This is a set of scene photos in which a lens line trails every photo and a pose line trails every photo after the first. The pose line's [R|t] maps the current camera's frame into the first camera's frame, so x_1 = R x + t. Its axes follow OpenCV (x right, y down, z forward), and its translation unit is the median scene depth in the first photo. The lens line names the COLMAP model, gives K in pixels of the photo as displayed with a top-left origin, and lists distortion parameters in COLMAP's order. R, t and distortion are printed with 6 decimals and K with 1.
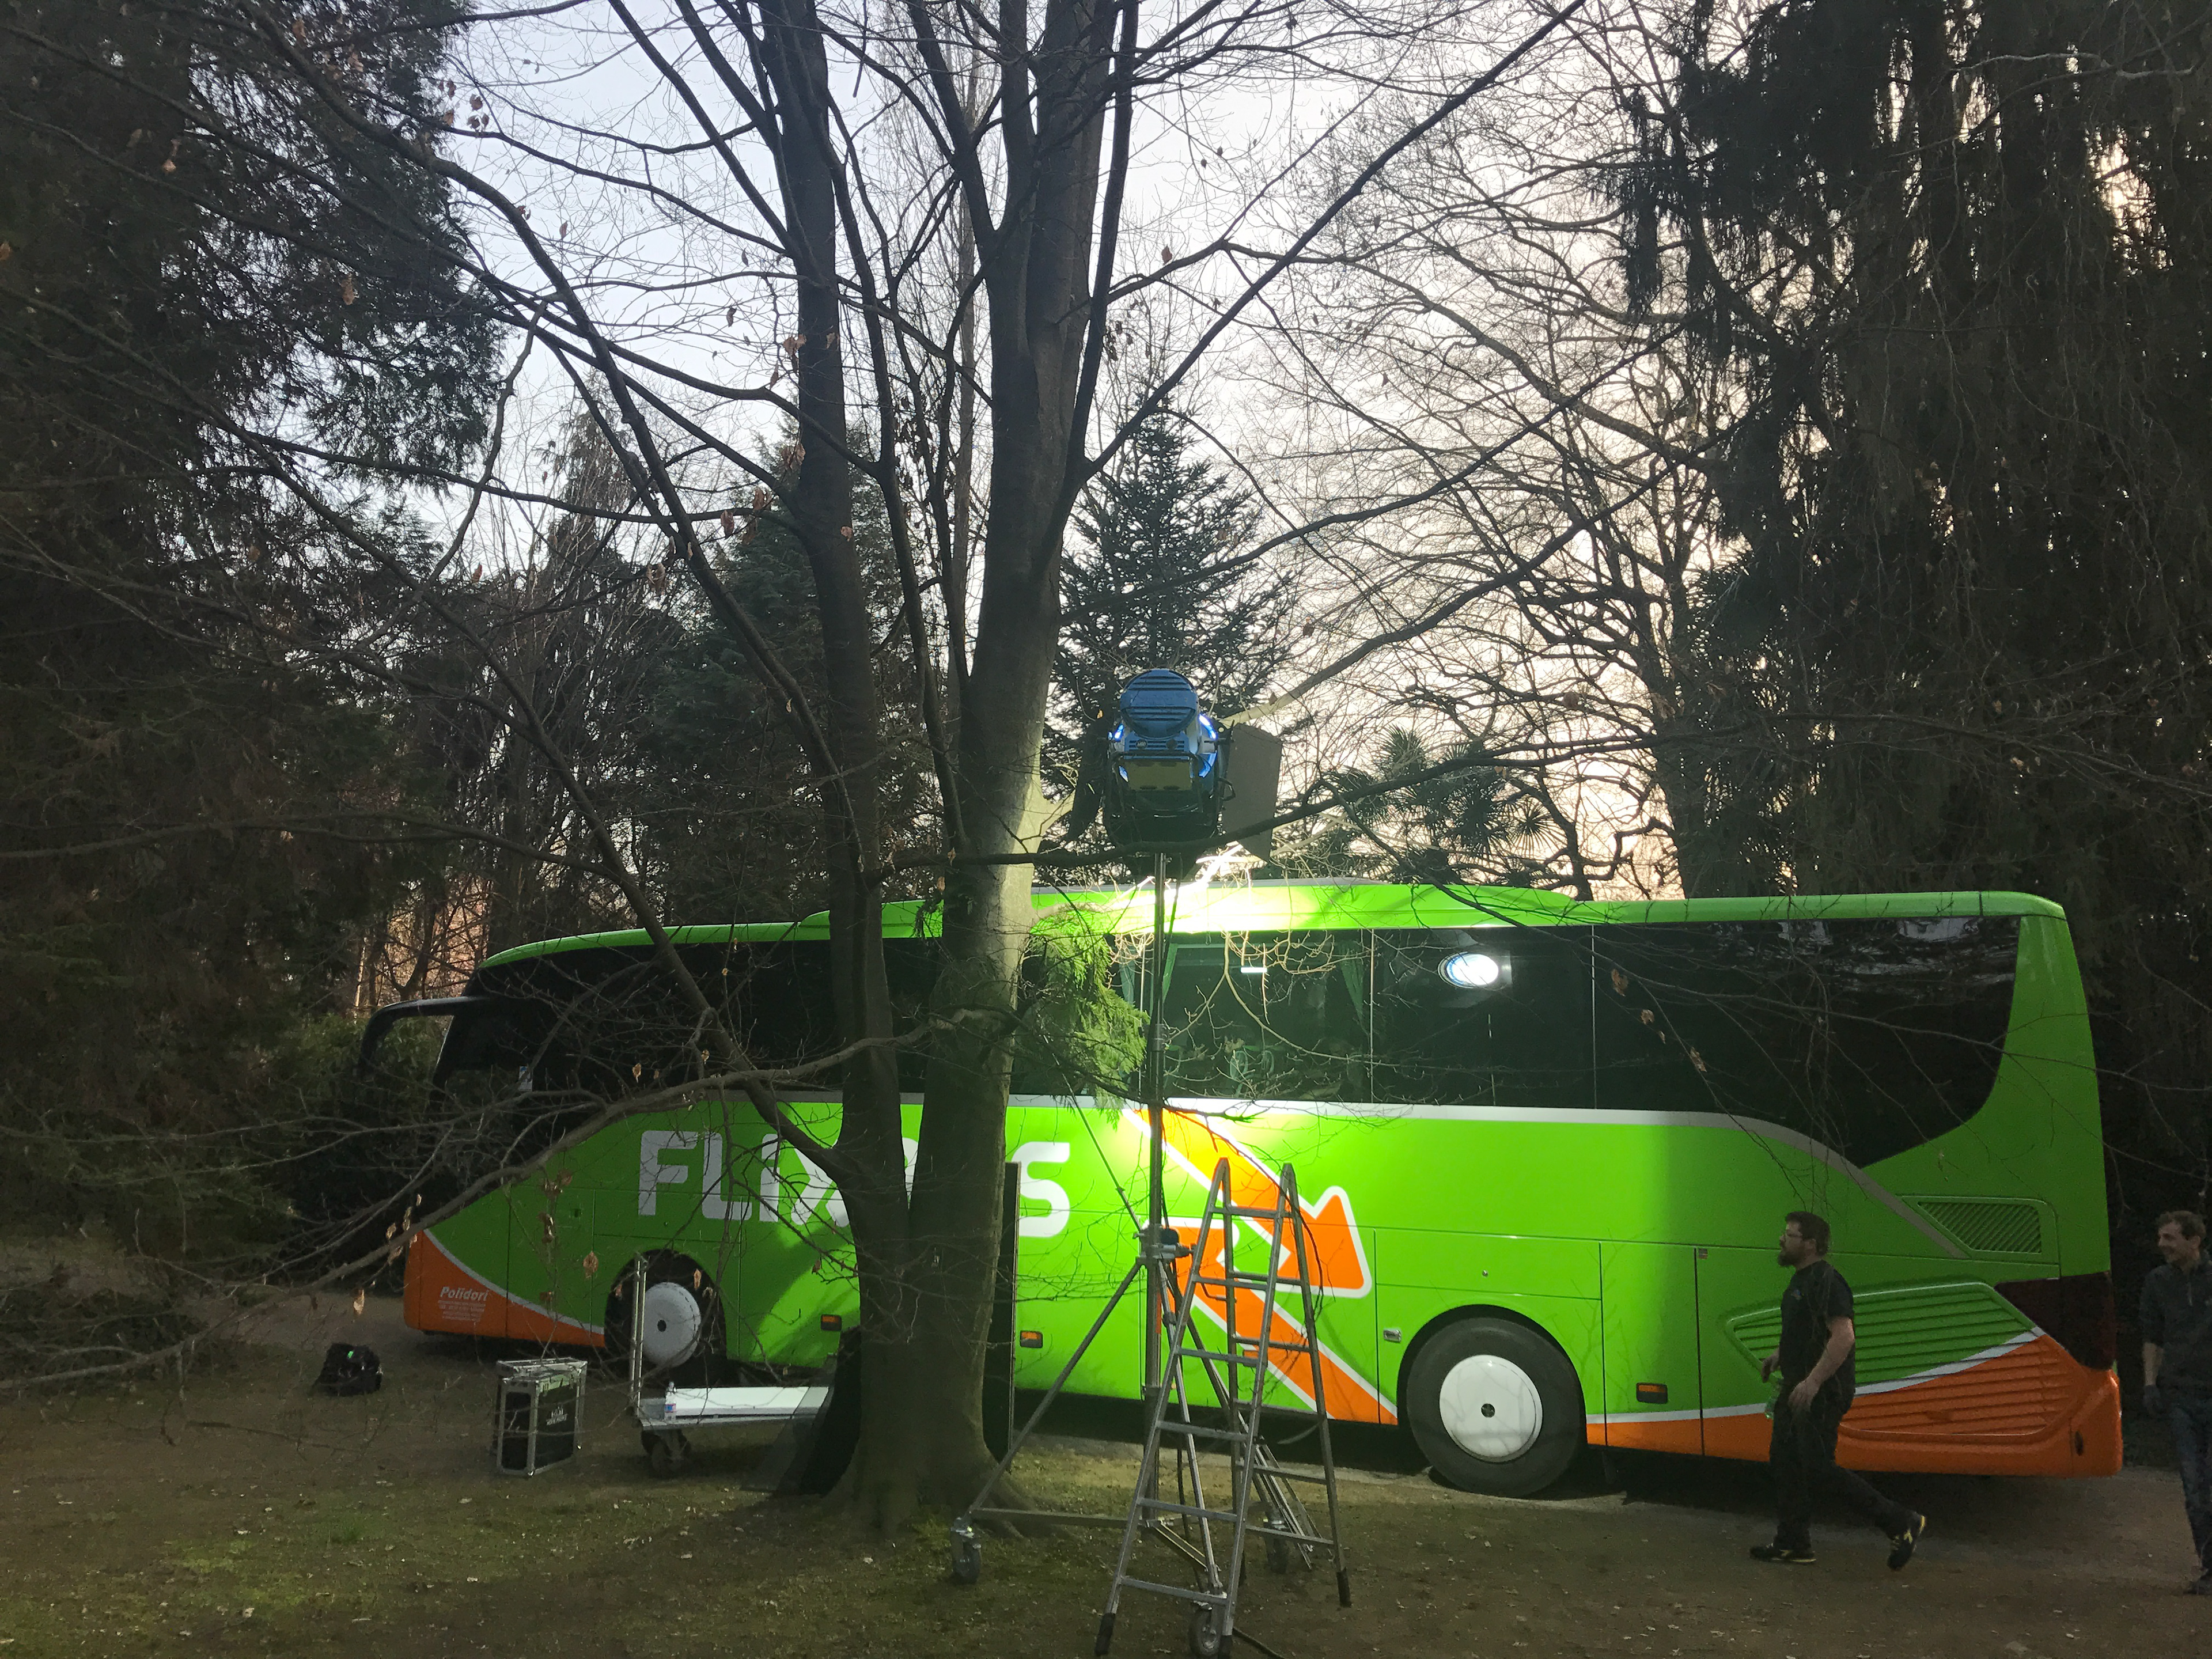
lens RADIAL K [[1810.4, 0, 1106.0], [0, 1810.4, 829.5], [0, 0, 1]] dist [0.002137, -0.000367]
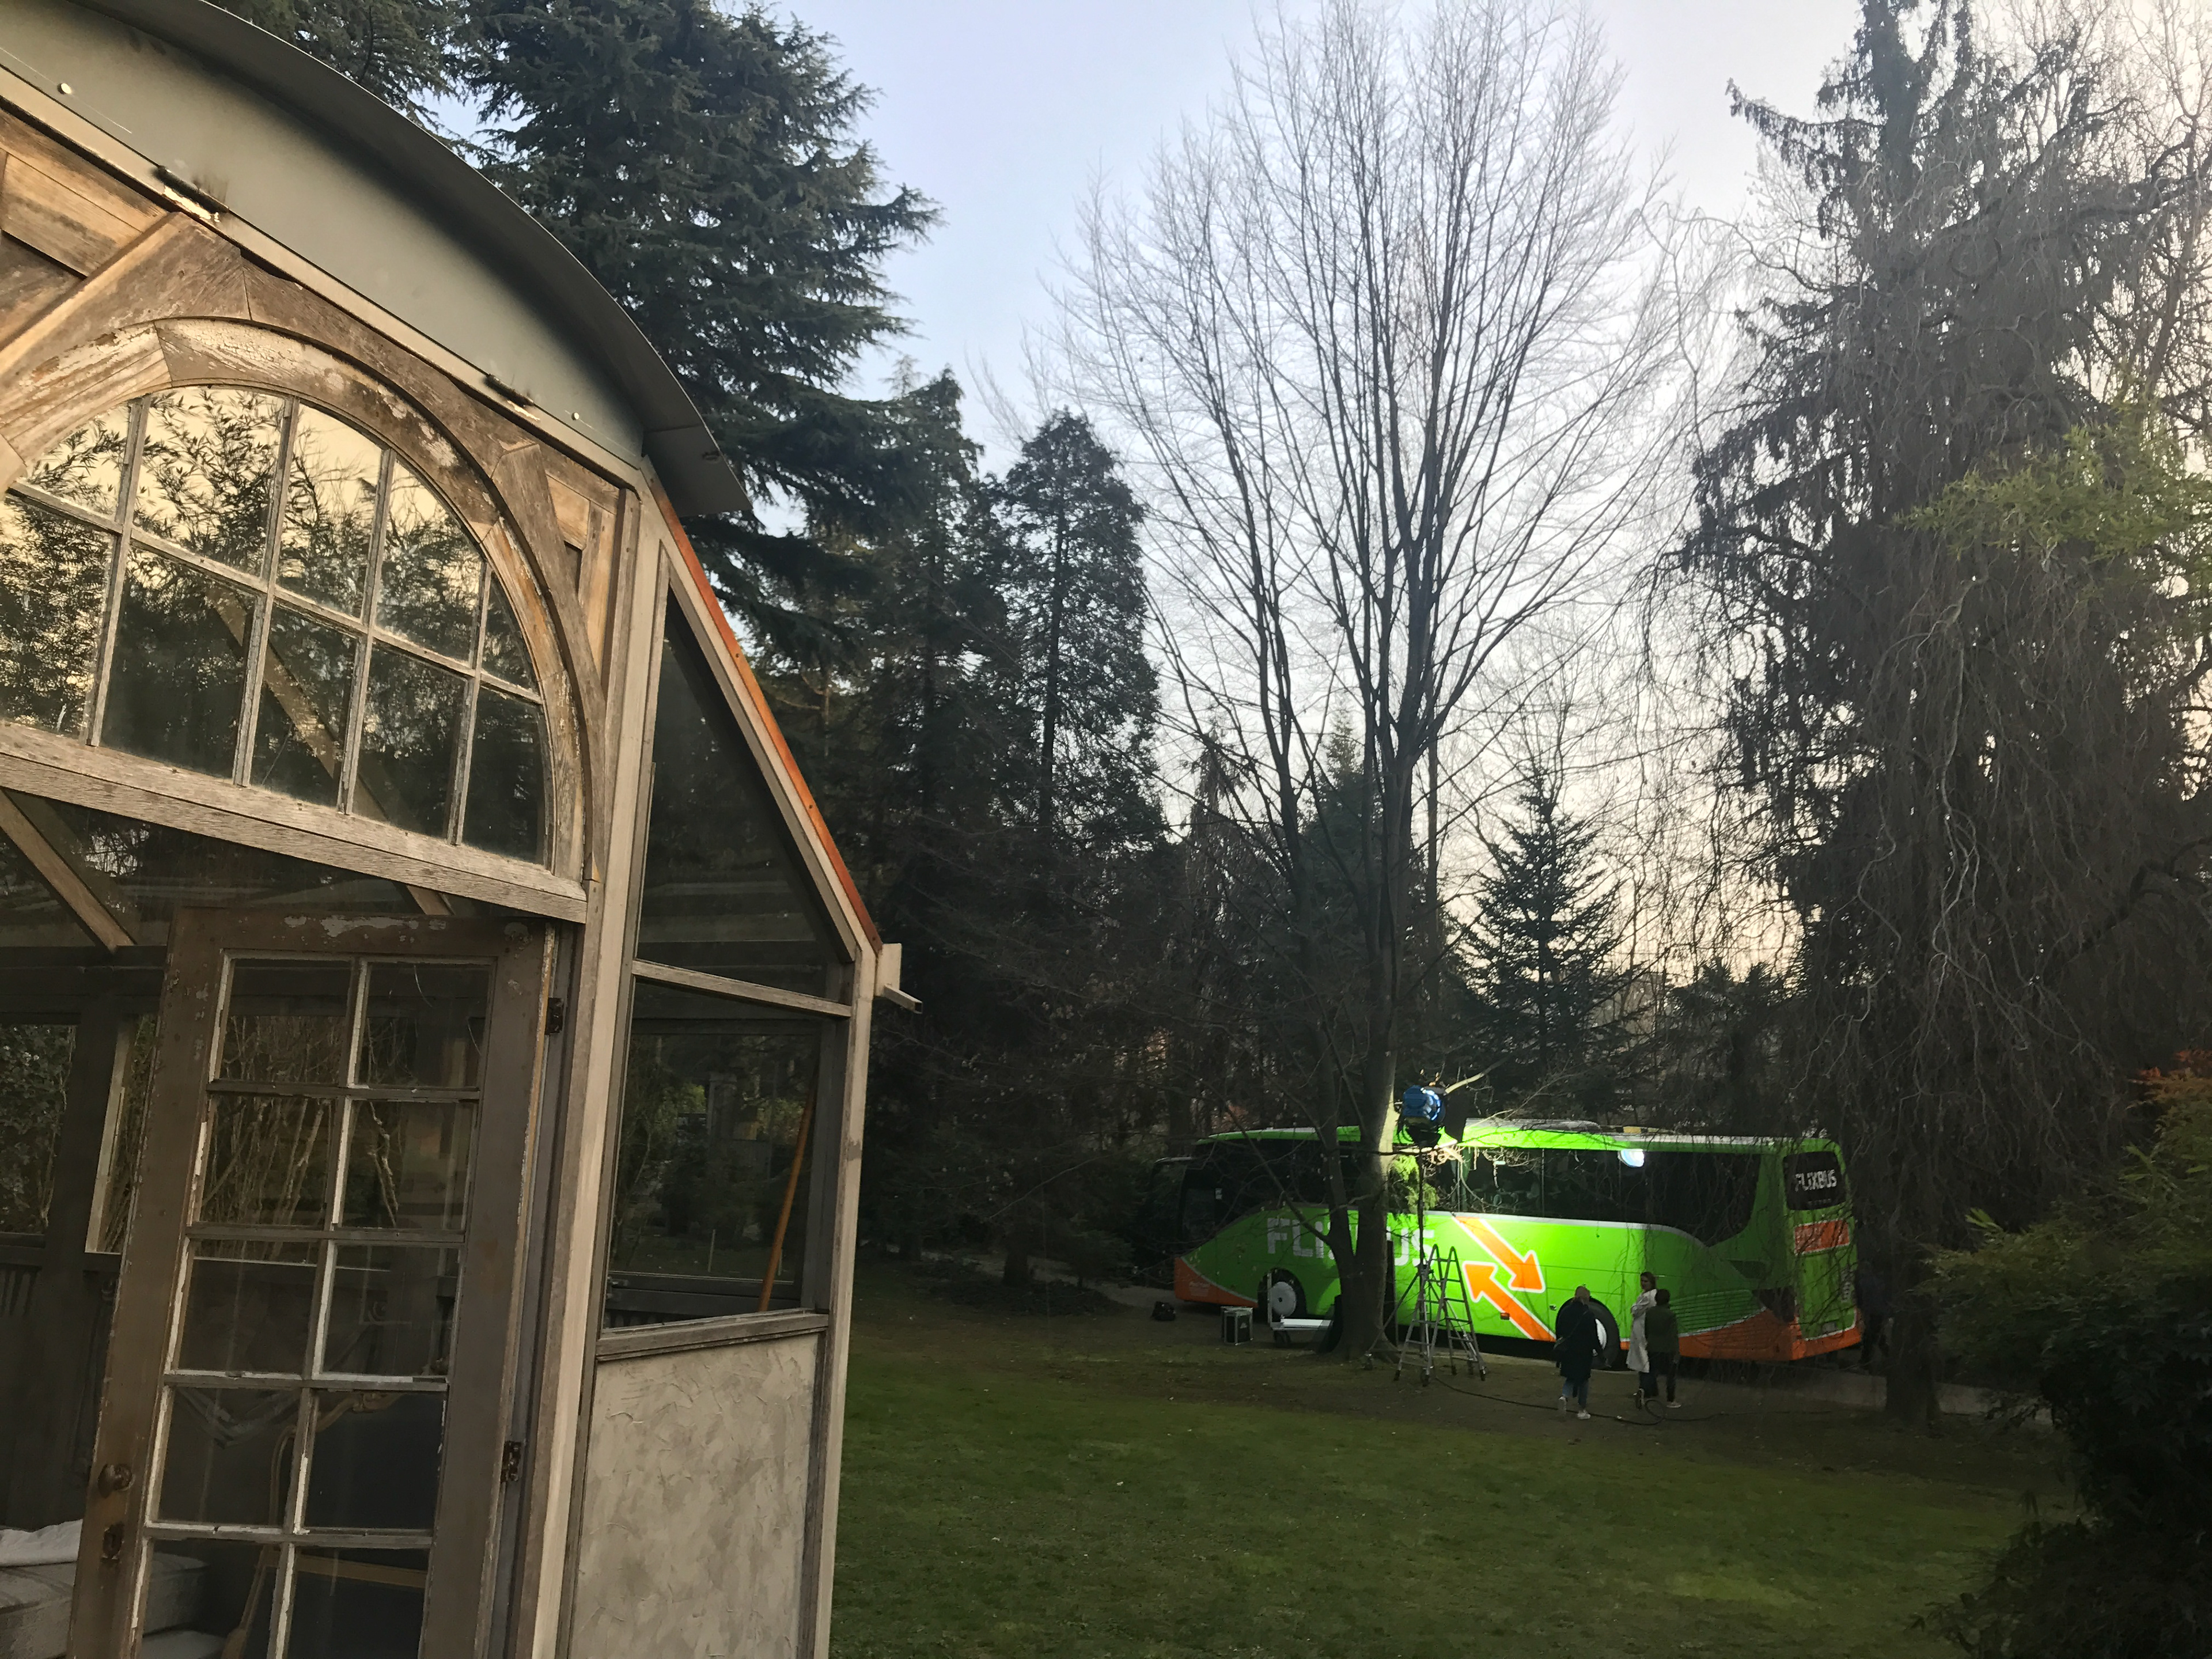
lens RADIAL K [[1810.4, 0, 1106.0], [0, 1810.4, 829.5], [0, 0, 1]] dist [0.002137, -0.000367]
pose [[0.944085, -0.056773, -0.324777, 0.407400], [0.052520, 0.998381, -0.021853, -0.356476], [0.325492, 0.003574, 0.945538, -1.557803]]
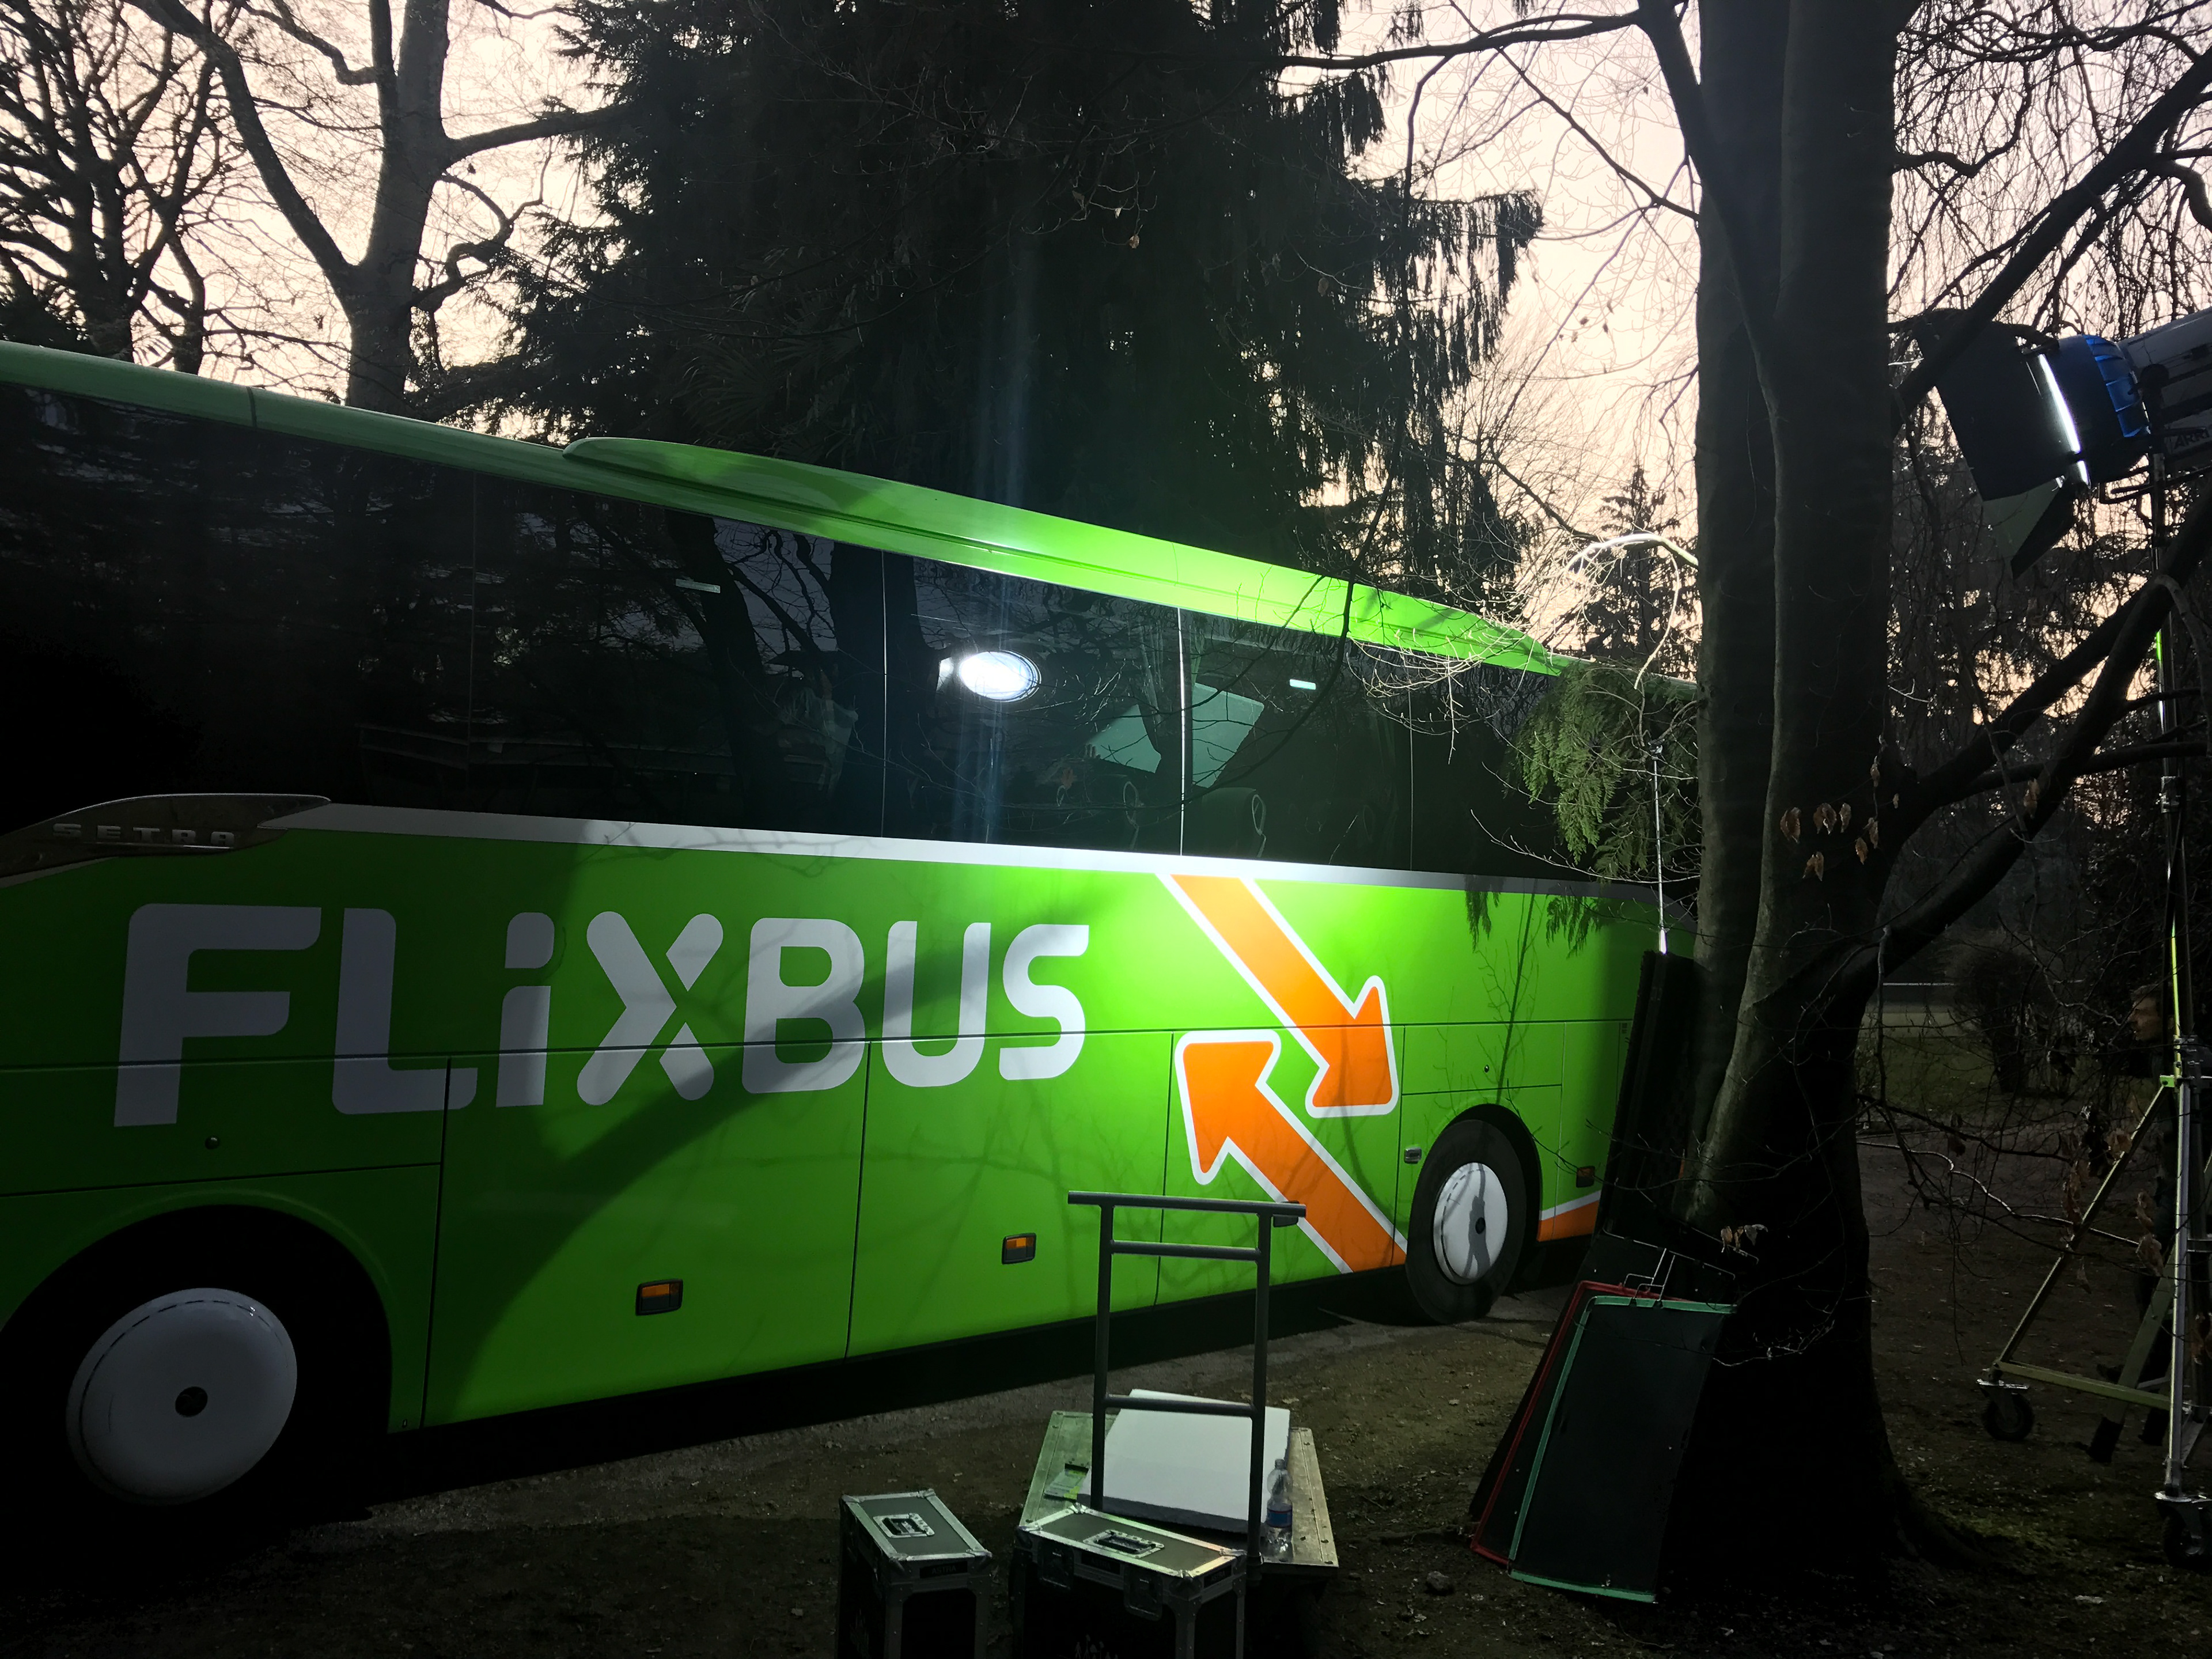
lens RADIAL K [[1810.4, 0, 1106.0], [0, 1810.4, 829.5], [0, 0, 1]] dist [0.002137, -0.000367]
pose [[0.394023, 0.056234, 0.917378, -0.619095], [-0.122070, 0.992486, -0.008408, 0.152327], [-0.910958, -0.108671, 0.397927, 0.787005]]
